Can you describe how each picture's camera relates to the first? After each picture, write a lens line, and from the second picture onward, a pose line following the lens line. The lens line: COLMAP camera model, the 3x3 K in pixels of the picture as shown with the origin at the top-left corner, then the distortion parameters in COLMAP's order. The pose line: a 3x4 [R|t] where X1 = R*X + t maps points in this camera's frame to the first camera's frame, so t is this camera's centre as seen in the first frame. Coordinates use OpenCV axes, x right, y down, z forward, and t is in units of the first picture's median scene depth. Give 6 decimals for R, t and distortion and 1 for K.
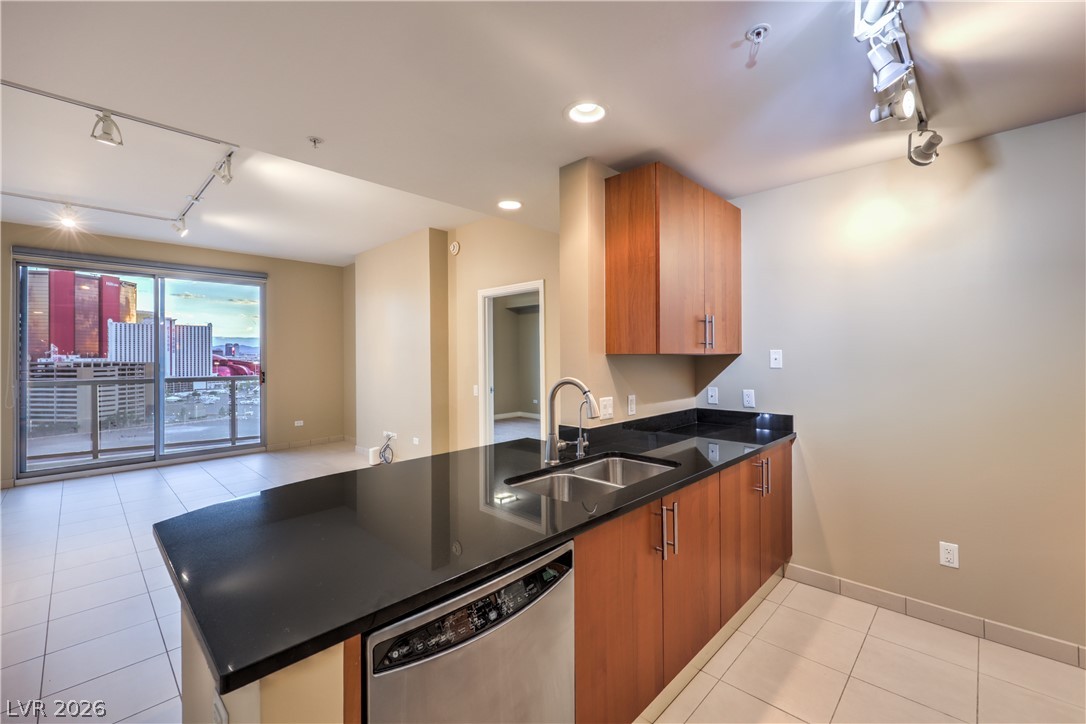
lens RADIAL K [[454.8, 0, 545.2], [0, 454.8, 355.8], [0, 0, 1]] dist [-0.002342, -0.000048]
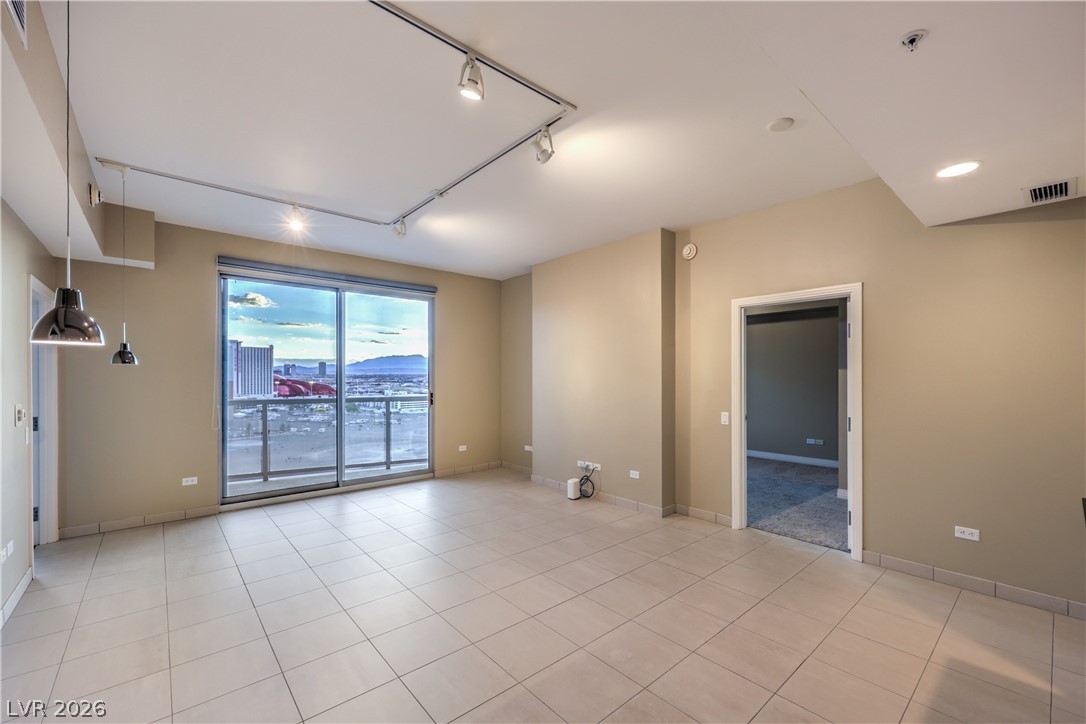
lens RADIAL K [[454.8, 0, 551.7], [0, 454.8, 376.7], [0, 0, 1]] dist [-0.002342, -0.000048]
pose [[0.995132, 0.007249, -0.098285, -0.700496], [-0.007331, 0.999973, -0.000475, 0.003456], [0.098279, 0.001194, 0.995158, 0.235058]]
